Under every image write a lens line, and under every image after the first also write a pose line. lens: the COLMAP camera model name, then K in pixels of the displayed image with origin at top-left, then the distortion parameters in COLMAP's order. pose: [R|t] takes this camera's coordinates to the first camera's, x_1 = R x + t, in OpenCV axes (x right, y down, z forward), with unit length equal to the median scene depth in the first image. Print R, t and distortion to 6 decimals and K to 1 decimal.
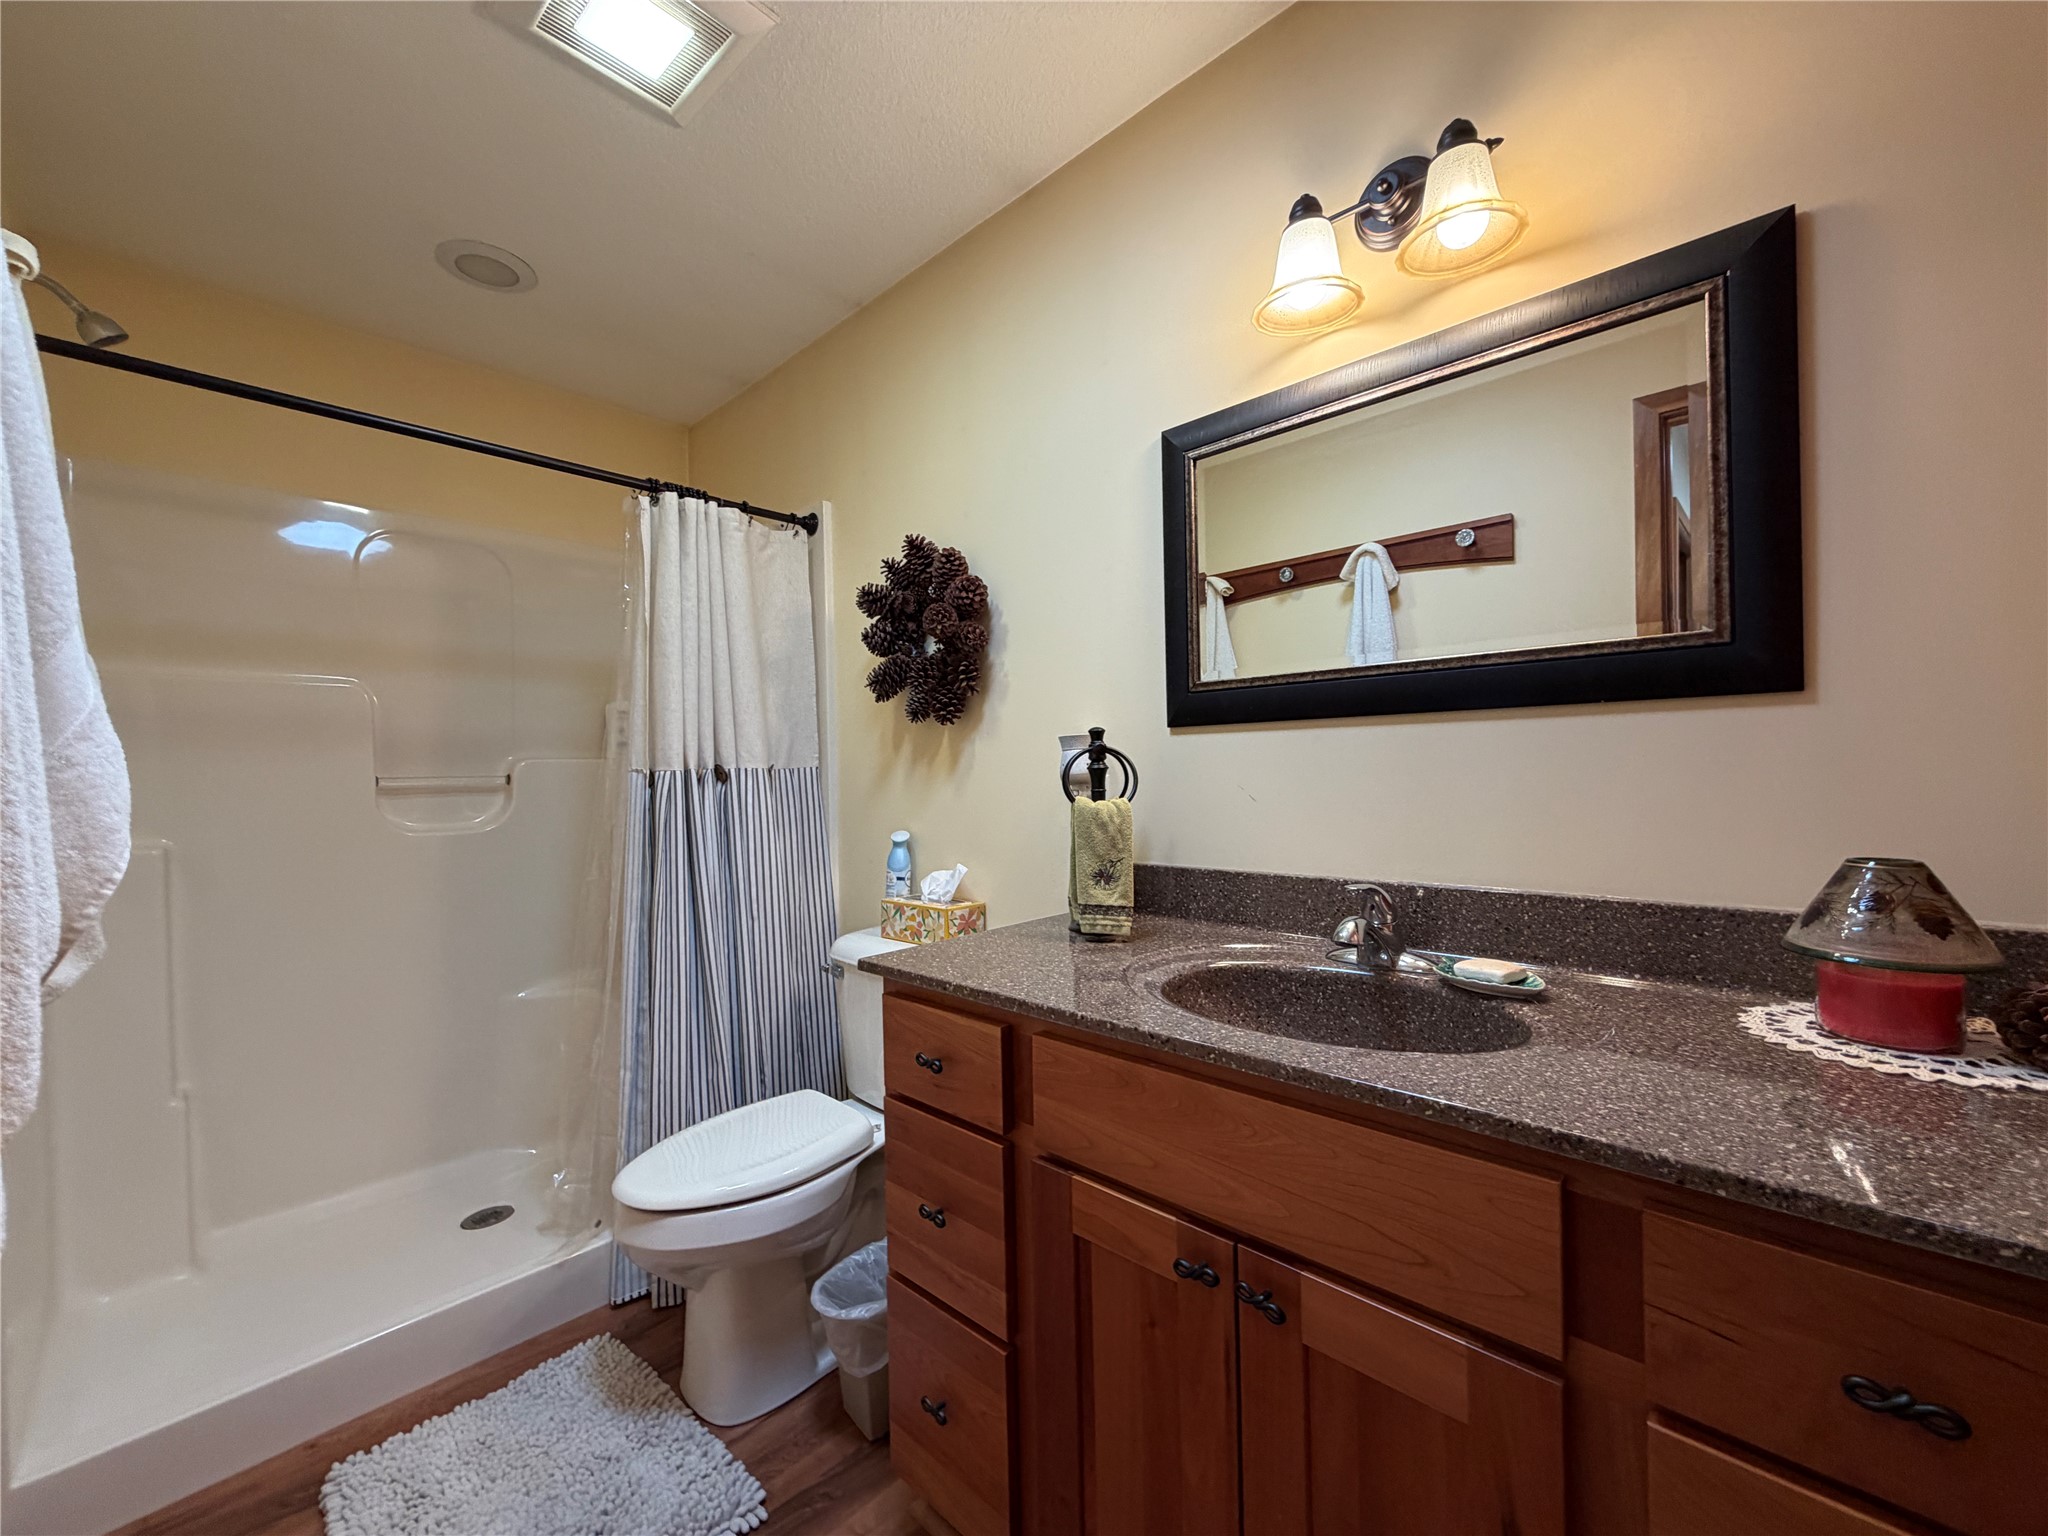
lens RADIAL K [[815.6, 0, 1021.5], [0, 815.6, 769.4], [0, 0, 1]] dist [0.000680, -0.000151]
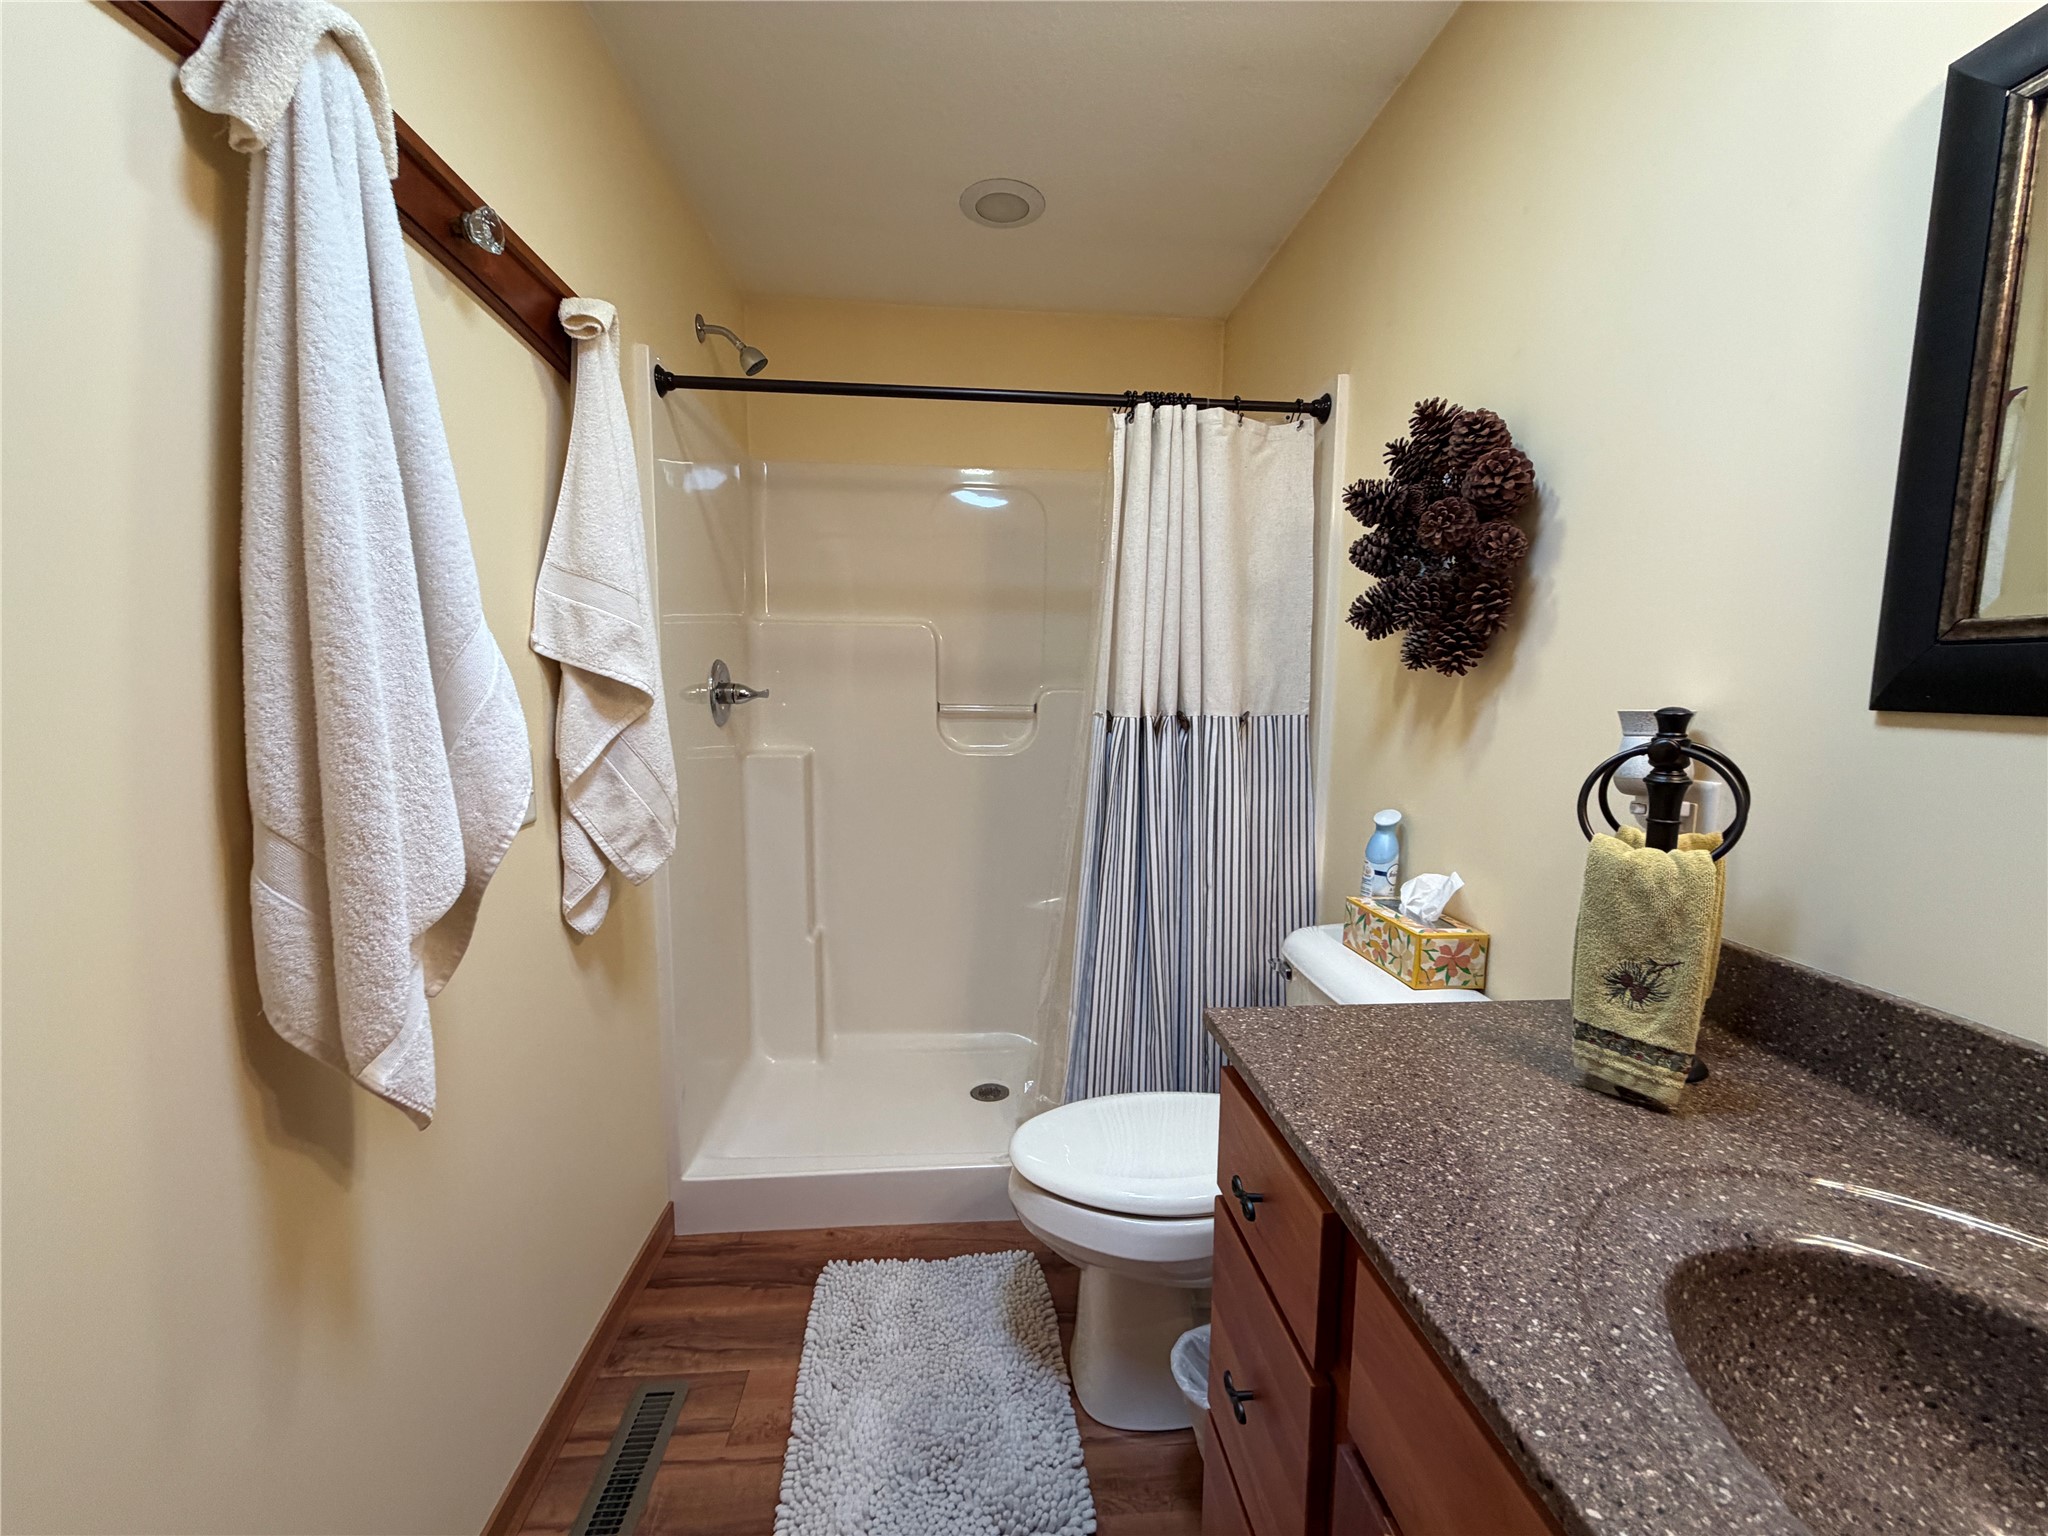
lens RADIAL K [[815.6, 0, 1021.5], [0, 815.6, 769.4], [0, 0, 1]] dist [0.000680, -0.000151]
pose [[0.745913, 0.101064, -0.658331, 0.101131], [-0.025602, 0.992041, 0.123285, -0.051835], [0.665551, -0.075105, 0.742564, 0.229360]]
